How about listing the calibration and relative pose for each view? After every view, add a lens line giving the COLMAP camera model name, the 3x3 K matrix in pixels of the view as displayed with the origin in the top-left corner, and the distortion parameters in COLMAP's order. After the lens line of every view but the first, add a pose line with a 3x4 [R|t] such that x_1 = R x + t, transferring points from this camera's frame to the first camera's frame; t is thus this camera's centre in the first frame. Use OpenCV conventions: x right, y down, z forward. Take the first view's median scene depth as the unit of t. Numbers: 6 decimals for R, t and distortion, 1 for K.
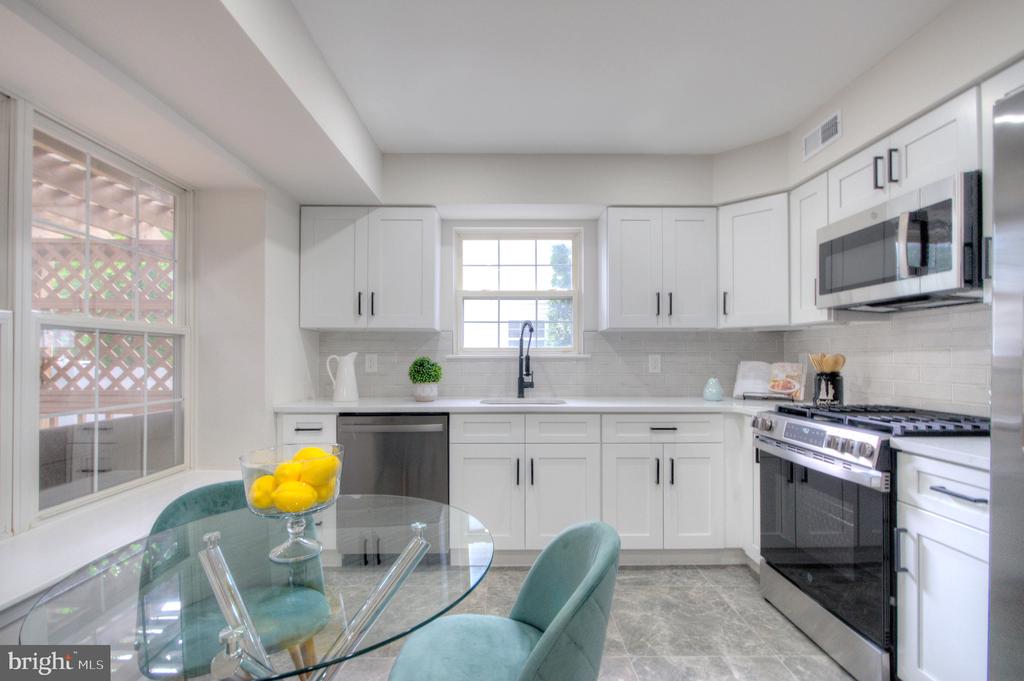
lens RADIAL K [[467.6, 0, 507.5], [0, 467.6, 356.0], [0, 0, 1]] dist [0.000921, -0.000102]
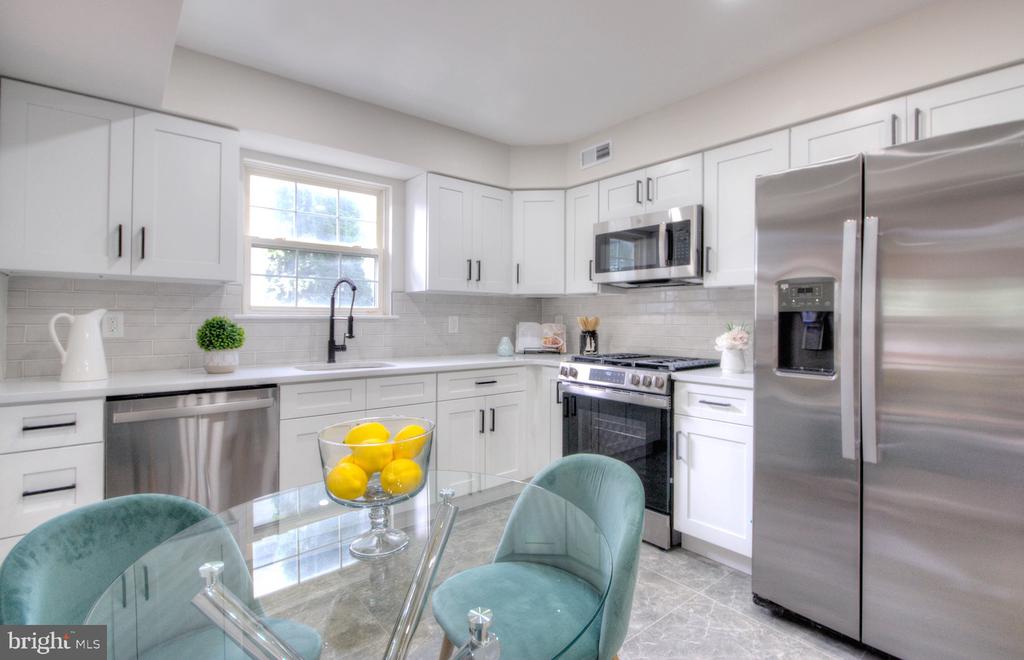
lens RADIAL K [[478.2, 0, 515.8], [0, 478.2, 316.8], [0, 0, 1]] dist [-0.001462, -0.000319]
pose [[0.780297, 0.007187, 0.625368, -0.326829], [-0.007363, 0.999970, -0.002305, 0.000473], [-0.625366, -0.002806, 0.780326, 0.065372]]
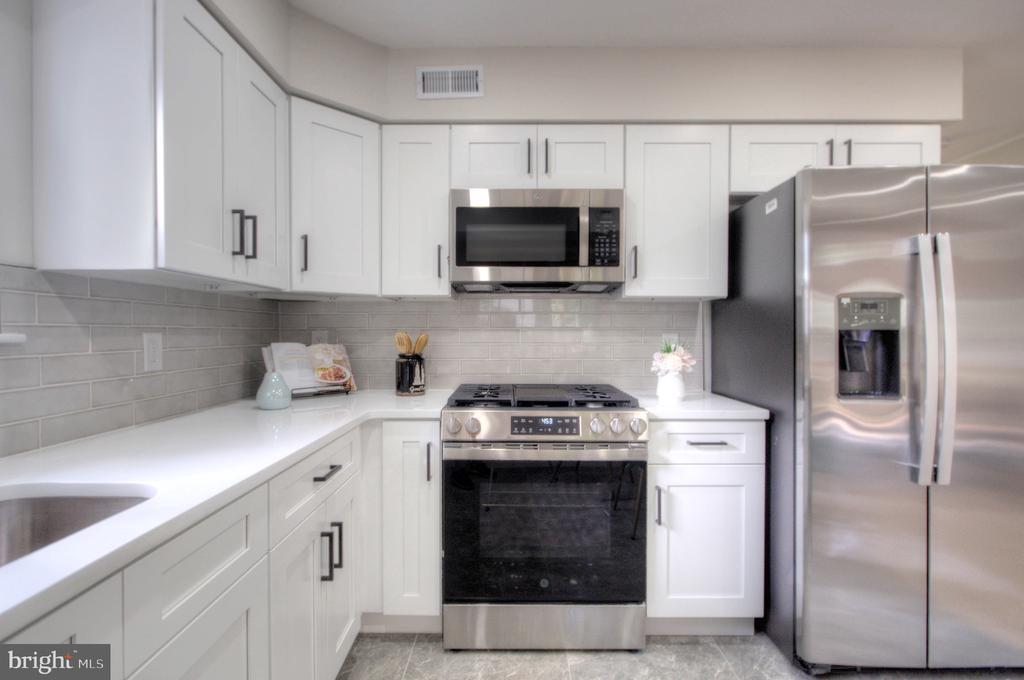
lens RADIAL K [[493.5, 0, 512.0], [0, 493.5, 340.0], [0, 0, 1]] dist [-0.003119, -0.000312]
pose [[0.028326, -0.015526, 0.999478, -0.221285], [-0.004652, 0.999866, 0.015664, -0.006303], [-0.999588, -0.005093, 0.028250, 0.775236]]
